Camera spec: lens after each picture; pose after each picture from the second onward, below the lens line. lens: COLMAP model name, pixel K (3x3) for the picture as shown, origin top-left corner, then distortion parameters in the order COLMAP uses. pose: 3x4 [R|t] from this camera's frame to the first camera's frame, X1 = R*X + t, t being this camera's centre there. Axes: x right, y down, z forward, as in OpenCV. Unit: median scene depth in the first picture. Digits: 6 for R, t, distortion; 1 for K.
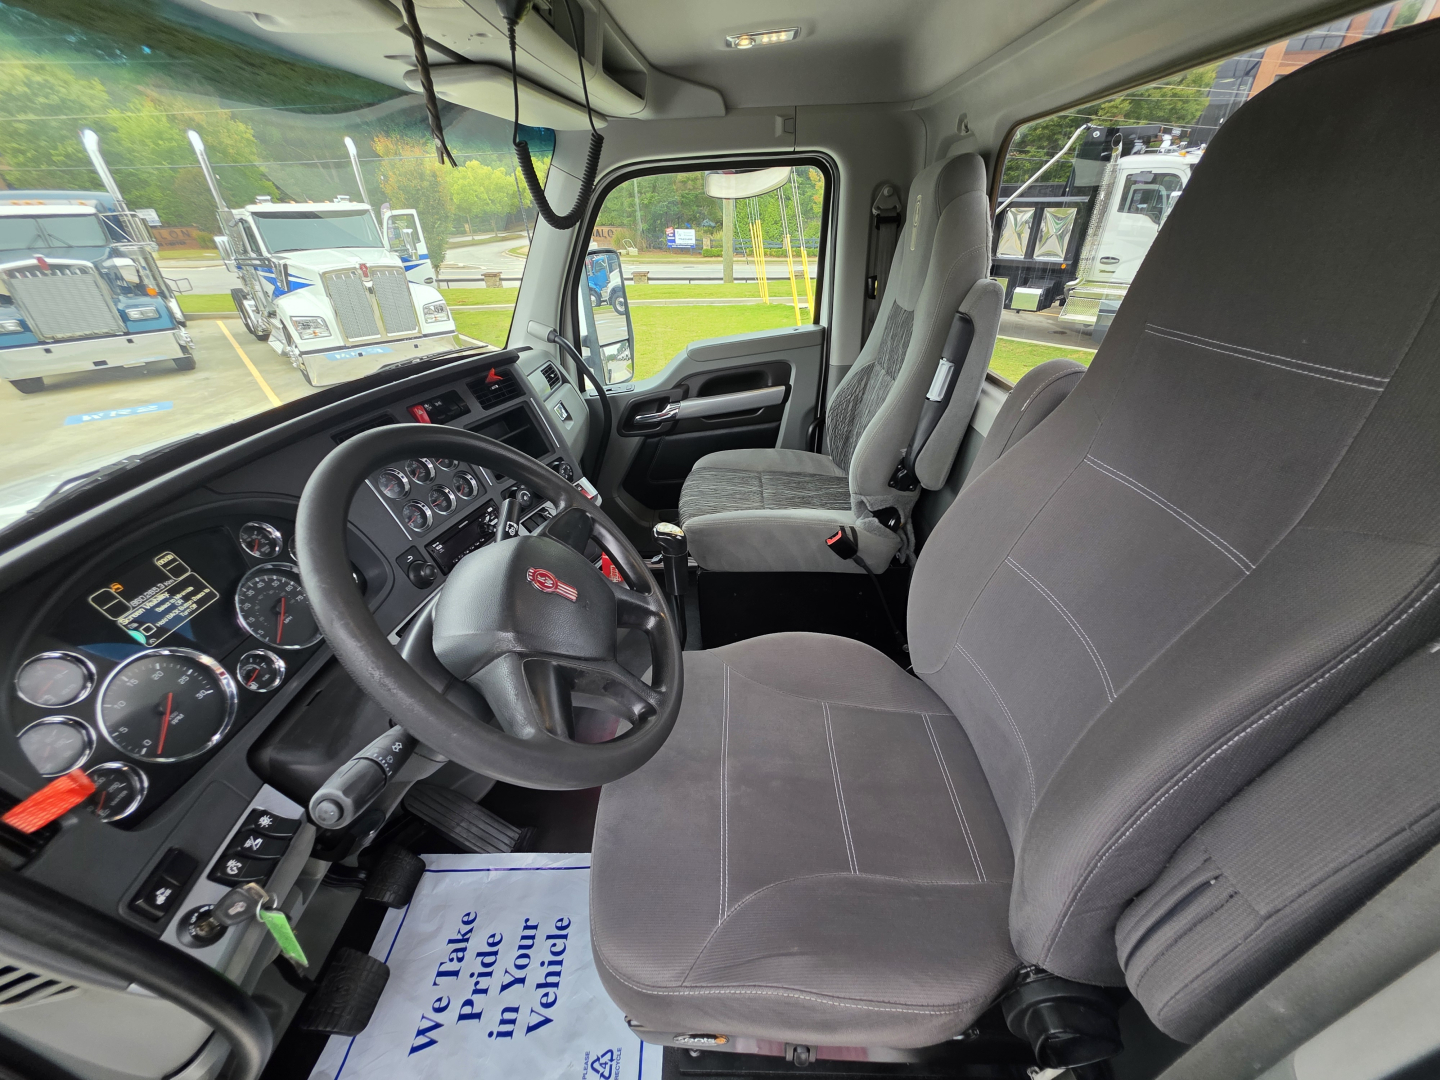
lens RADIAL K [[555.6, 0, 718.6], [0, 555.6, 534.9], [0, 0, 1]] dist [0.000499, -0.000207]
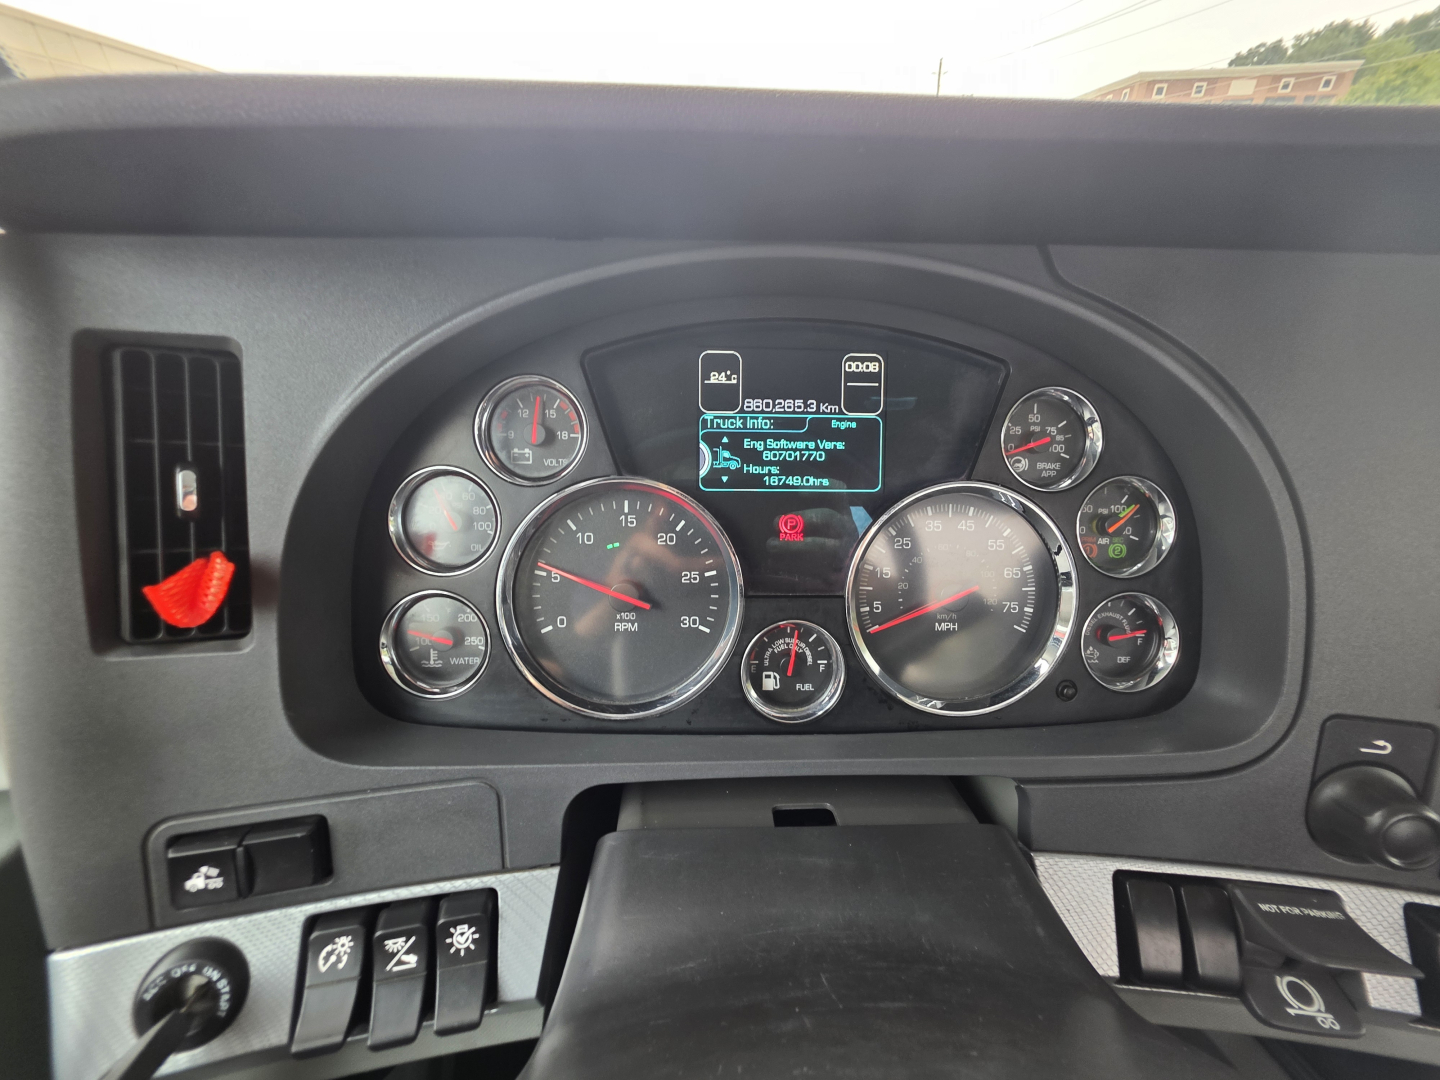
lens RADIAL K [[564.8, 0, 722.0], [0, 564.8, 535.1], [0, 0, 1]] dist [-0.001082, 0.000299]
pose [[0.055932, 0.491410, -0.869131, -0.533274], [-0.512452, 0.761218, 0.397417, 0.024618], [0.856893, 0.423159, 0.294400, 0.827665]]
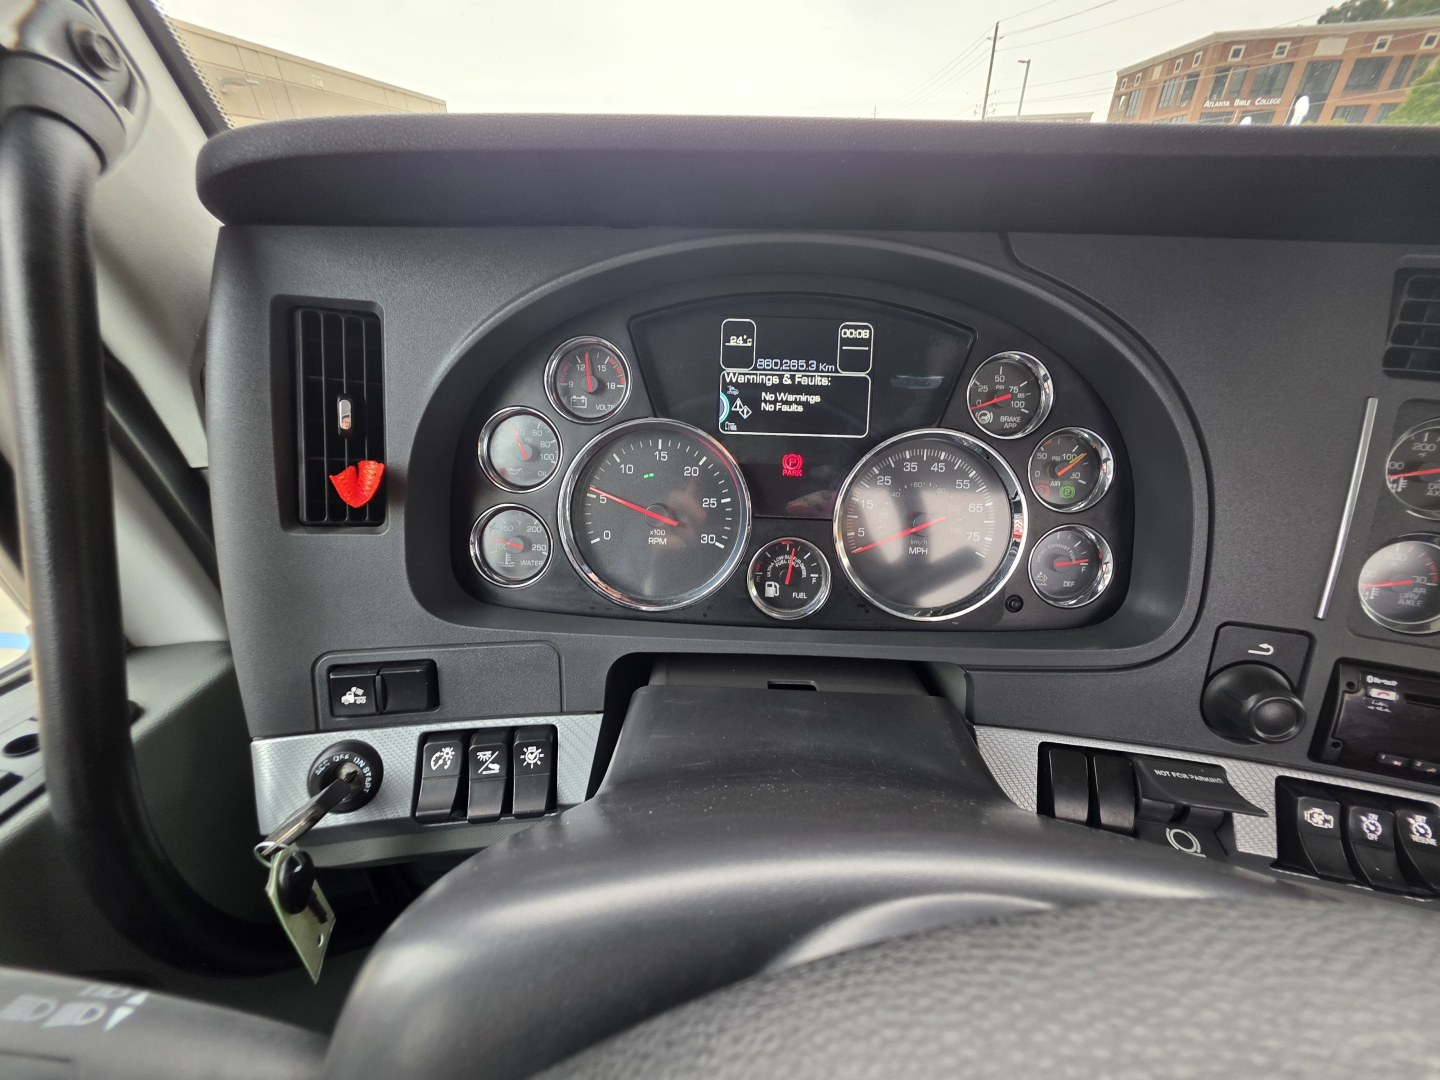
lens RADIAL K [[555.6, 0, 718.6], [0, 555.6, 534.9], [0, 0, 1]] dist [0.000499, -0.000207]
pose [[-0.007631, 0.524272, -0.851517, -0.418348], [-0.511056, 0.729888, 0.453966, 0.009419], [0.859514, 0.438637, 0.262362, 0.829622]]
